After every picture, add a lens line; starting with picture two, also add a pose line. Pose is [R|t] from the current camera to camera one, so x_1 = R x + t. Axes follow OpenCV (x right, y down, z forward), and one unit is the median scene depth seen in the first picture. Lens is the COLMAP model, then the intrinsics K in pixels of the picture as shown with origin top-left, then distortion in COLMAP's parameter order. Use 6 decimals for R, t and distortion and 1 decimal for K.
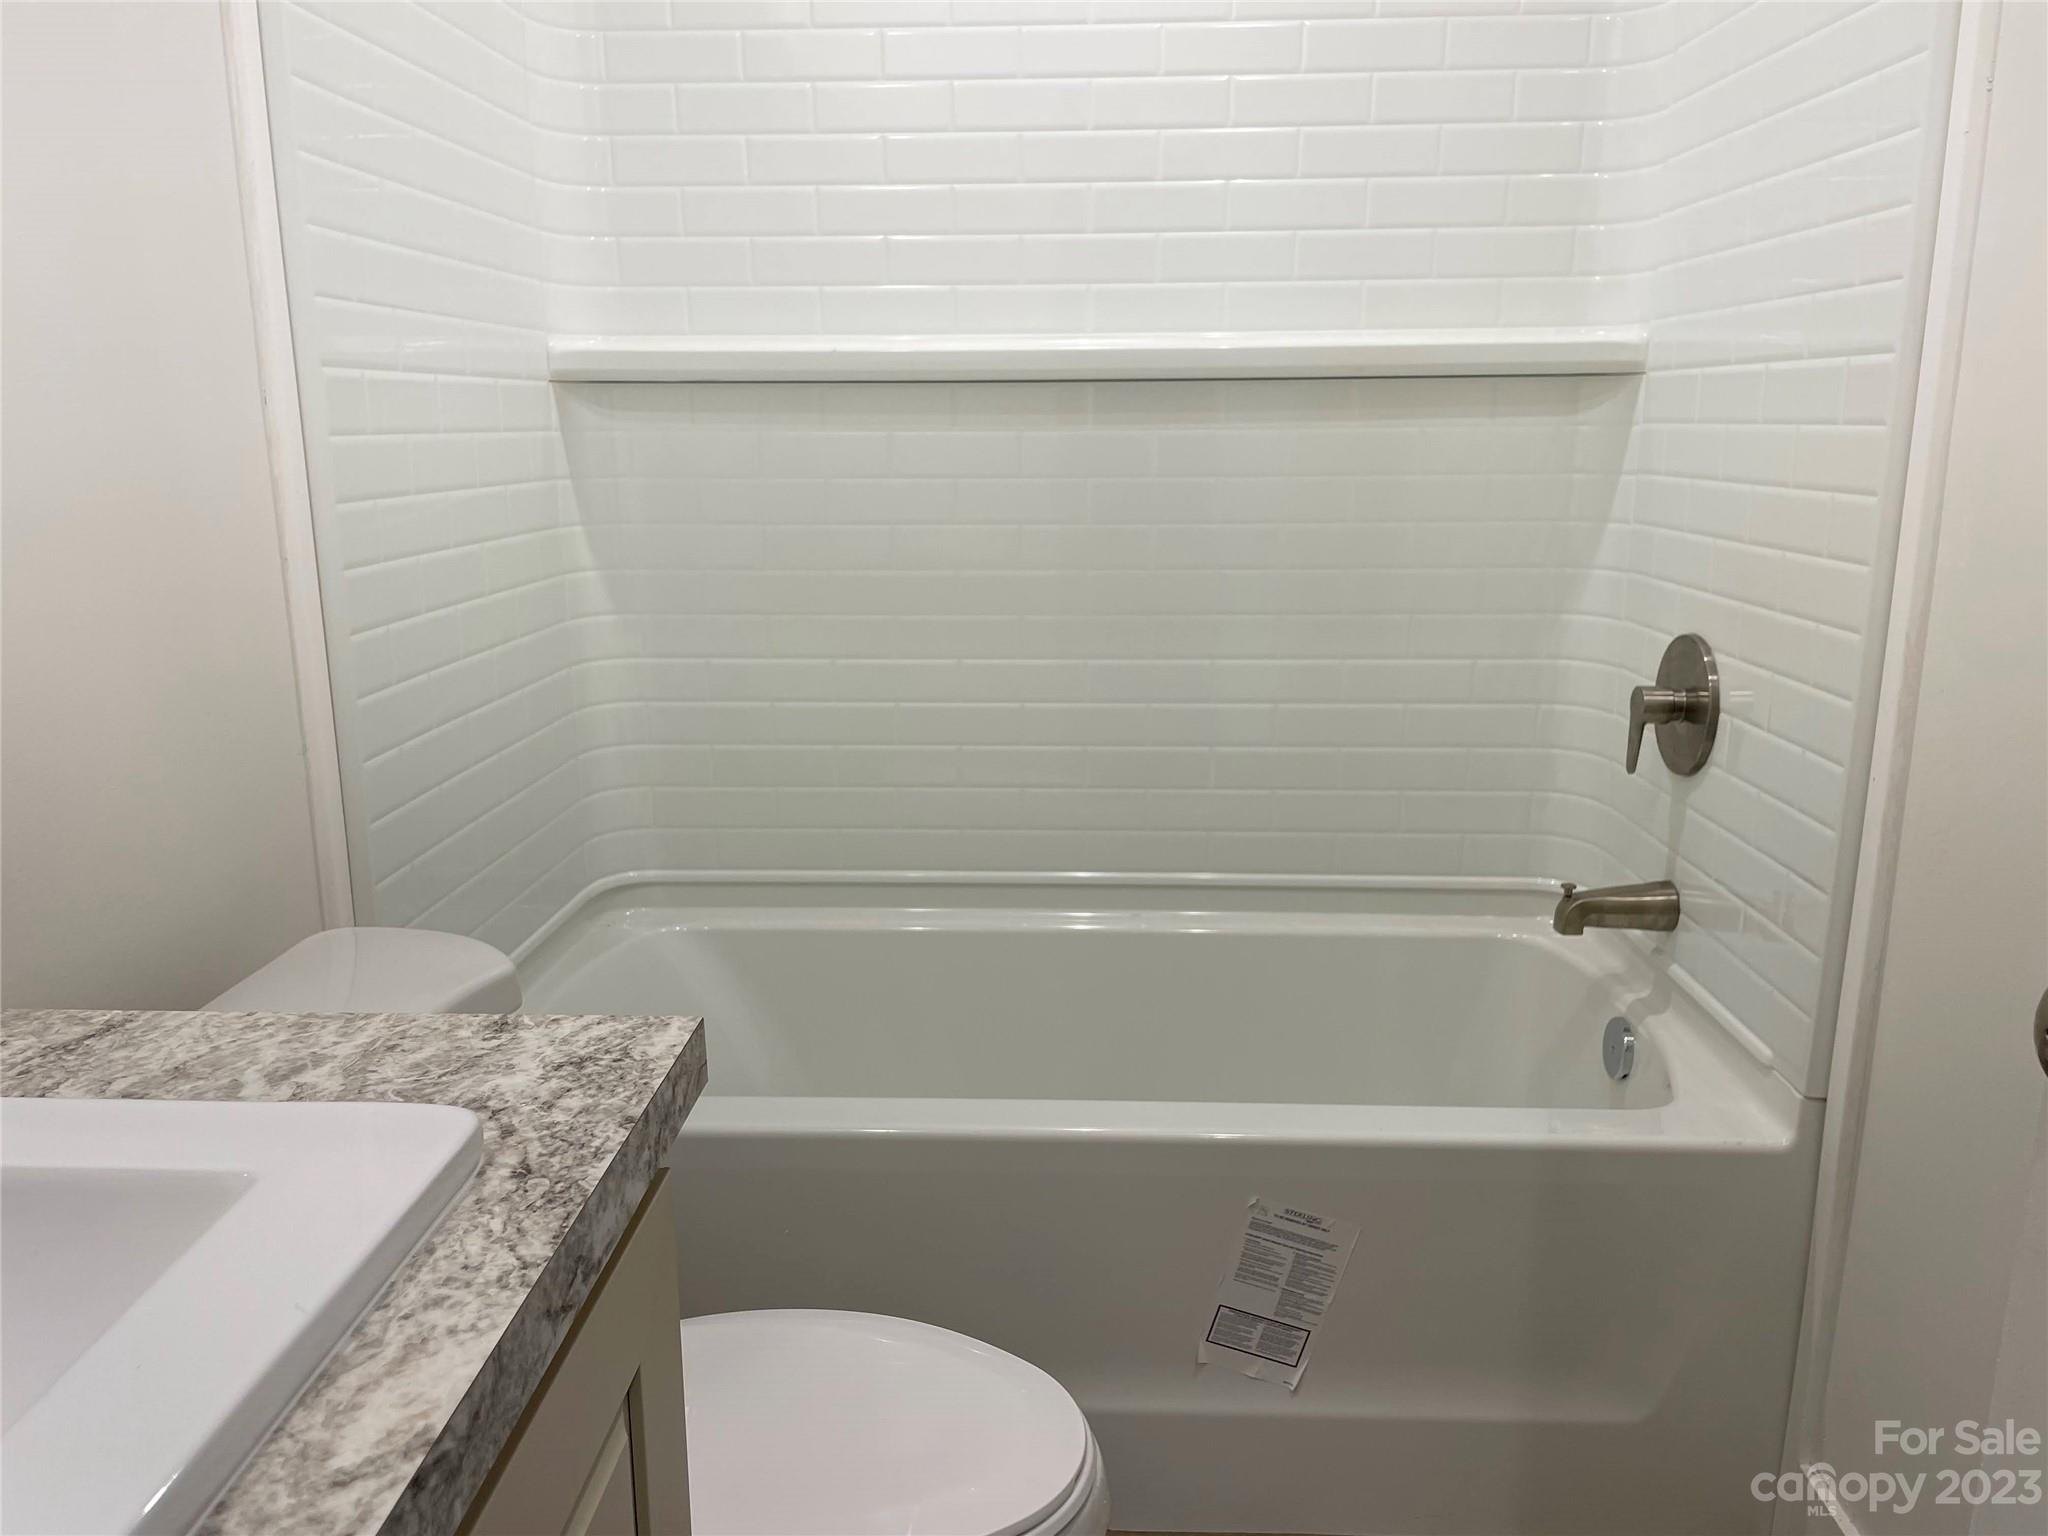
lens RADIAL K [[1565.4, 0, 1034.9], [0, 1565.4, 778.9], [0, 0, 1]] dist [0.093296, -0.122596]
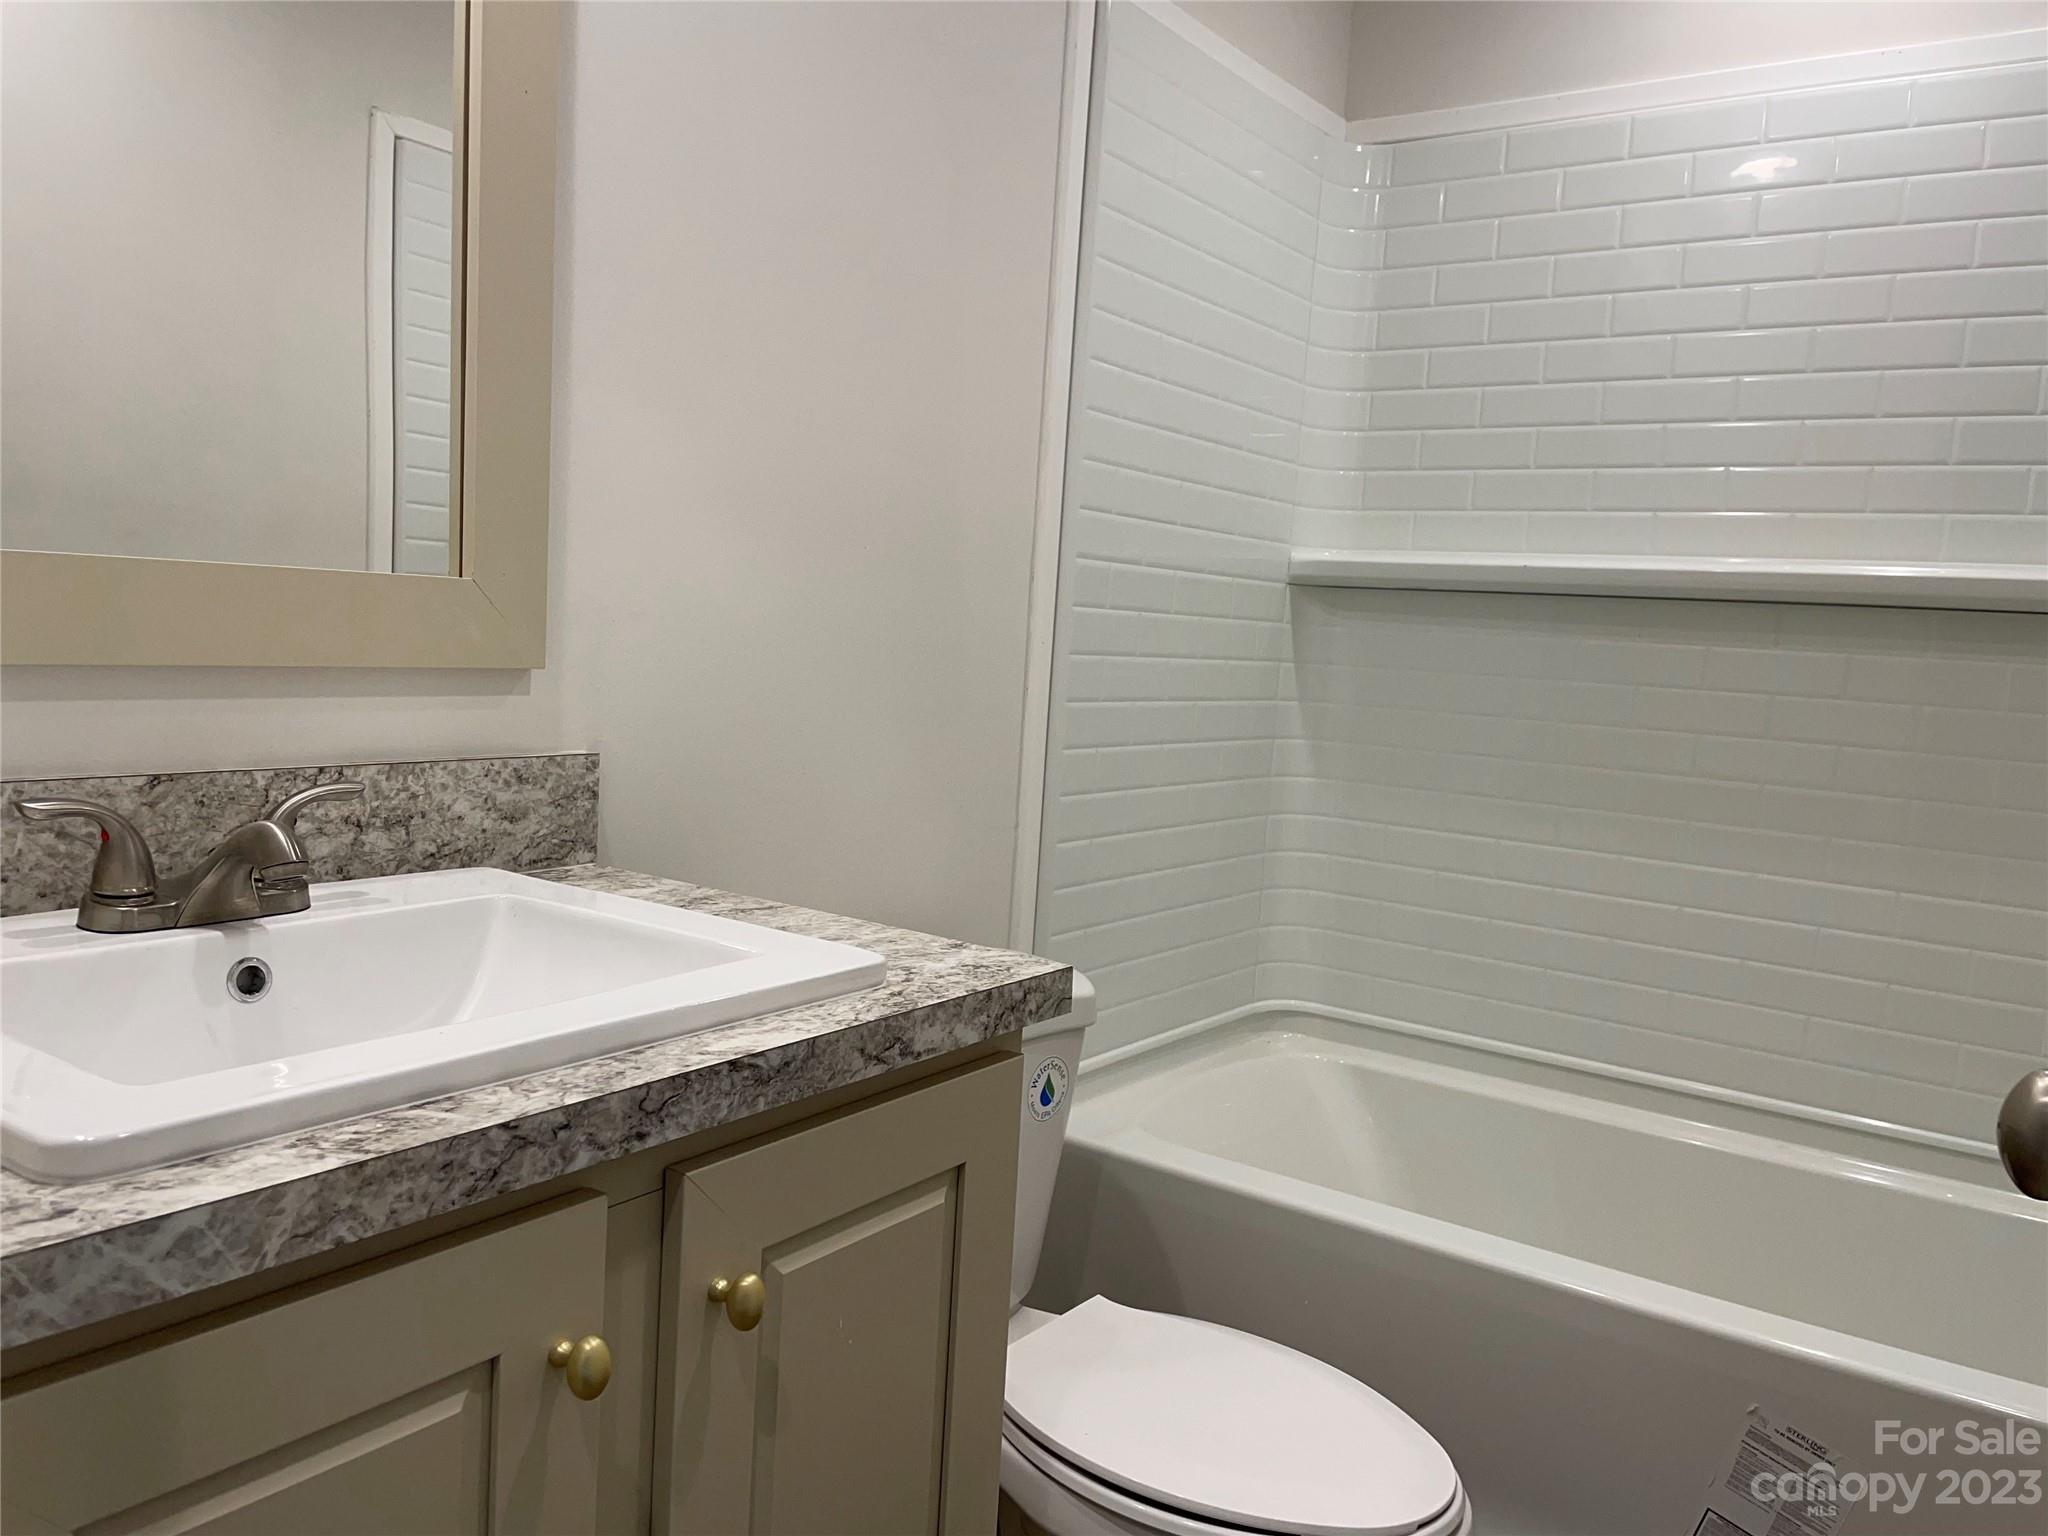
lens RADIAL K [[1536.4, 0, 1015.4], [0, 1536.4, 773.4], [0, 0, 1]] dist [0.093808, -0.126248]
pose [[0.839067, 0.110300, -0.532729, 0.482667], [-0.185696, 0.978487, -0.089885, 0.113587], [0.511355, 0.174345, 0.841499, -0.260345]]
